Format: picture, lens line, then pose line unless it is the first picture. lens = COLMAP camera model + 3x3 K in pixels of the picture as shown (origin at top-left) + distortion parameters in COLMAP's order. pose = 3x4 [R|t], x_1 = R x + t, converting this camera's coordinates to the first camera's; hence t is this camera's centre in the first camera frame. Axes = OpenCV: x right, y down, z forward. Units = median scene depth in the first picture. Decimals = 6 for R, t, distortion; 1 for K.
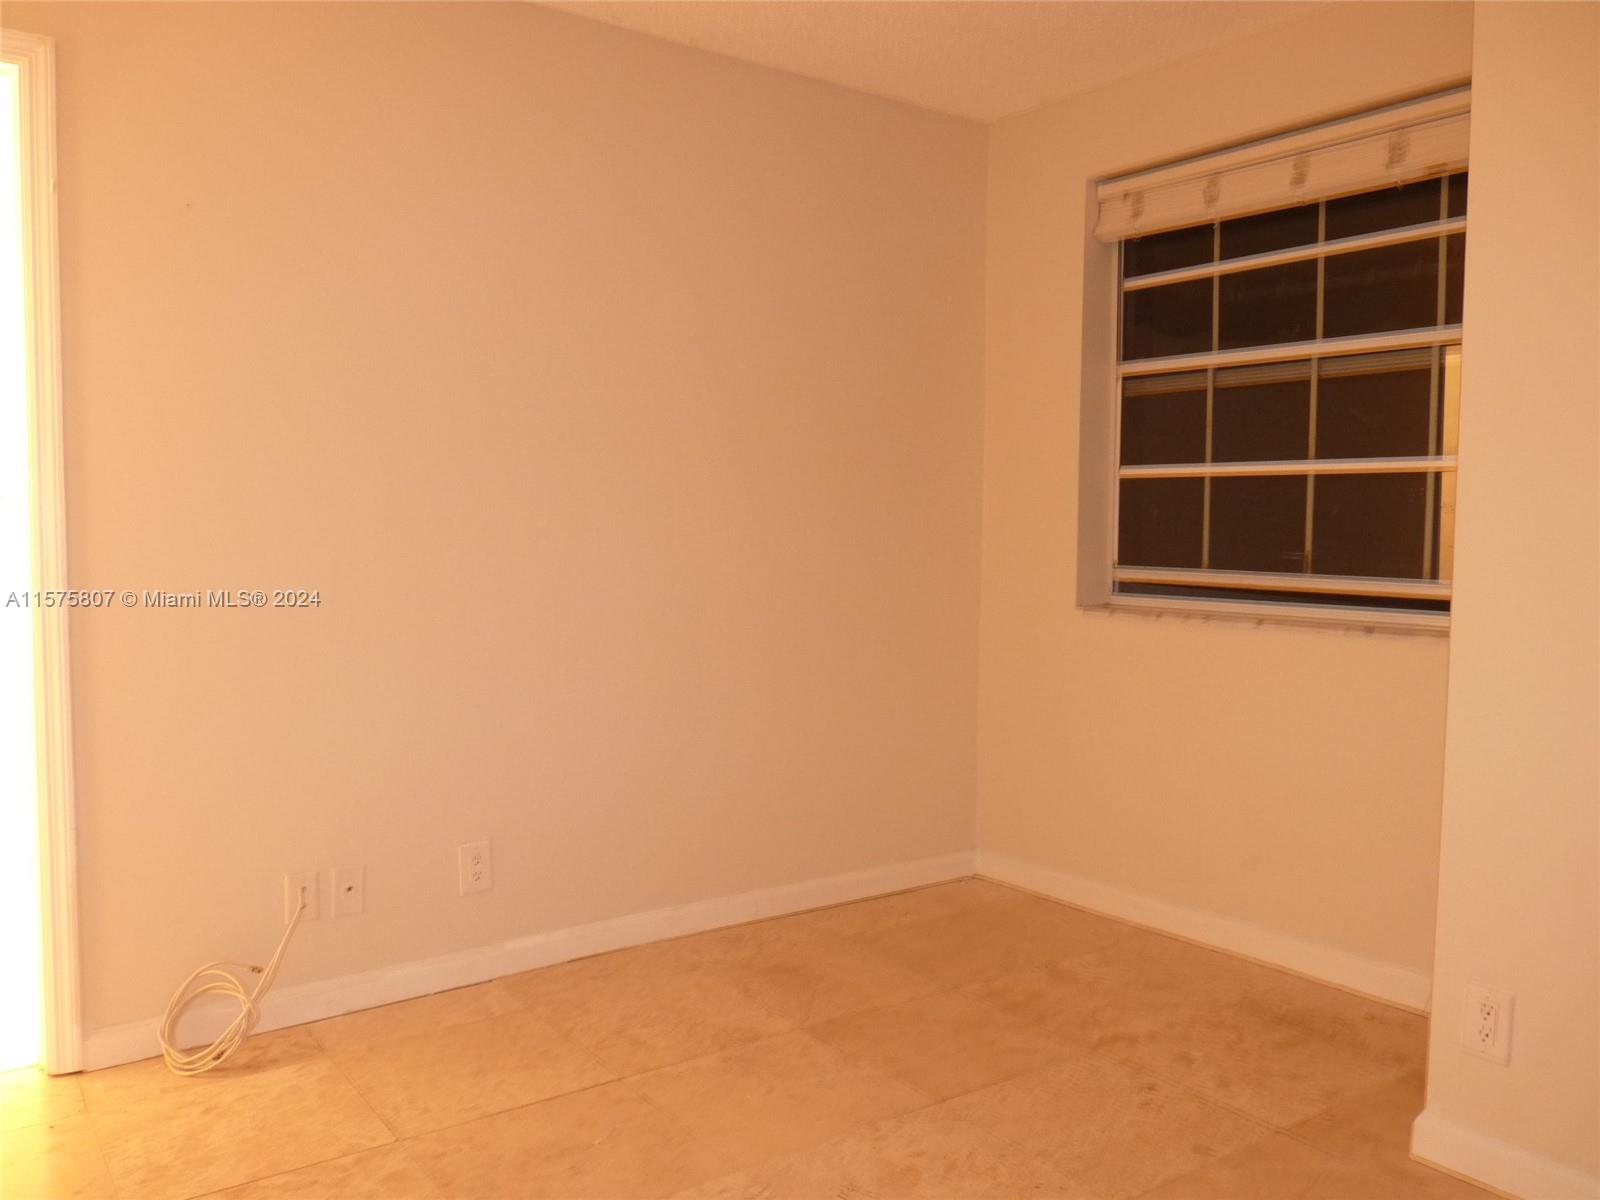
lens RADIAL K [[1247.5, 0, 800.0], [0, 1247.5, 600.0], [0, 0, 1]] dist [-0.008159, -0.002168]
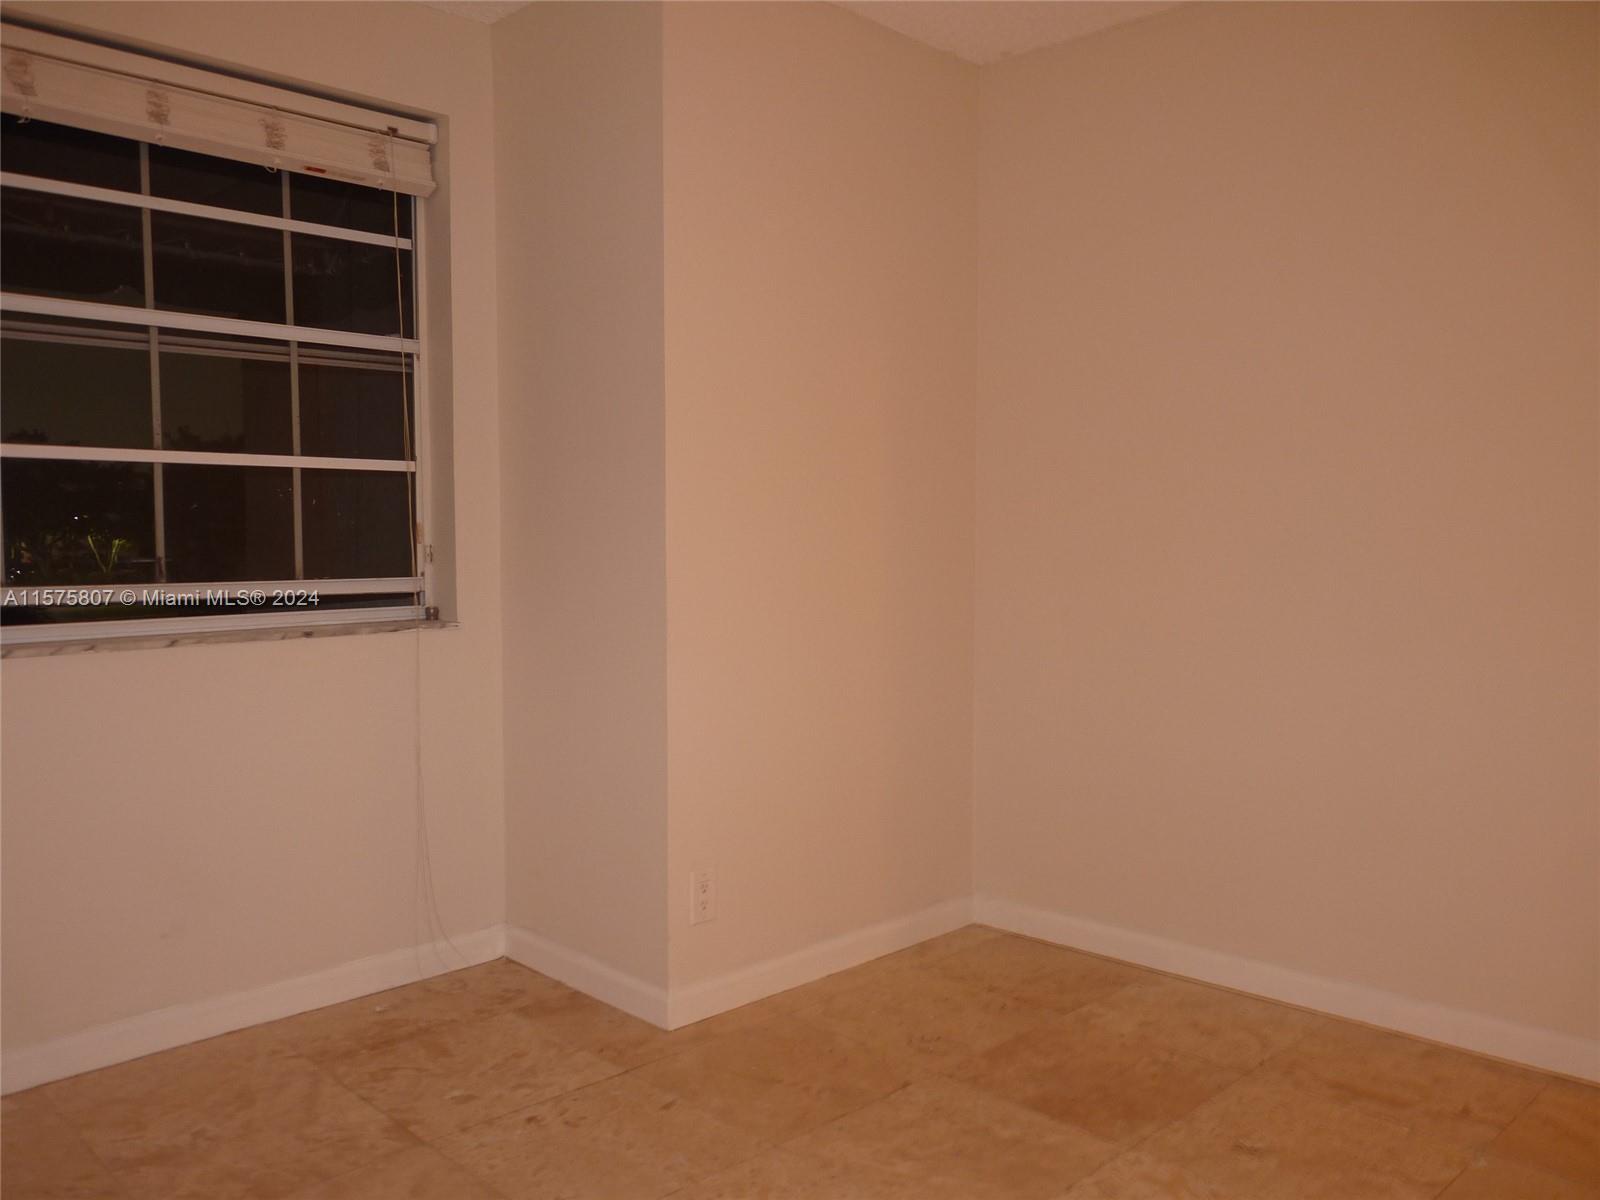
lens RADIAL K [[1286.6, 0, 795.7], [0, 1286.6, 613.4], [0, 0, 1]] dist [-0.018926, 0.001396]
pose [[-0.127149, -0.078287, 0.988789, -0.579862], [0.060089, 0.994441, 0.086461, -0.055566], [-0.990062, 0.070409, -0.121738, 0.761584]]
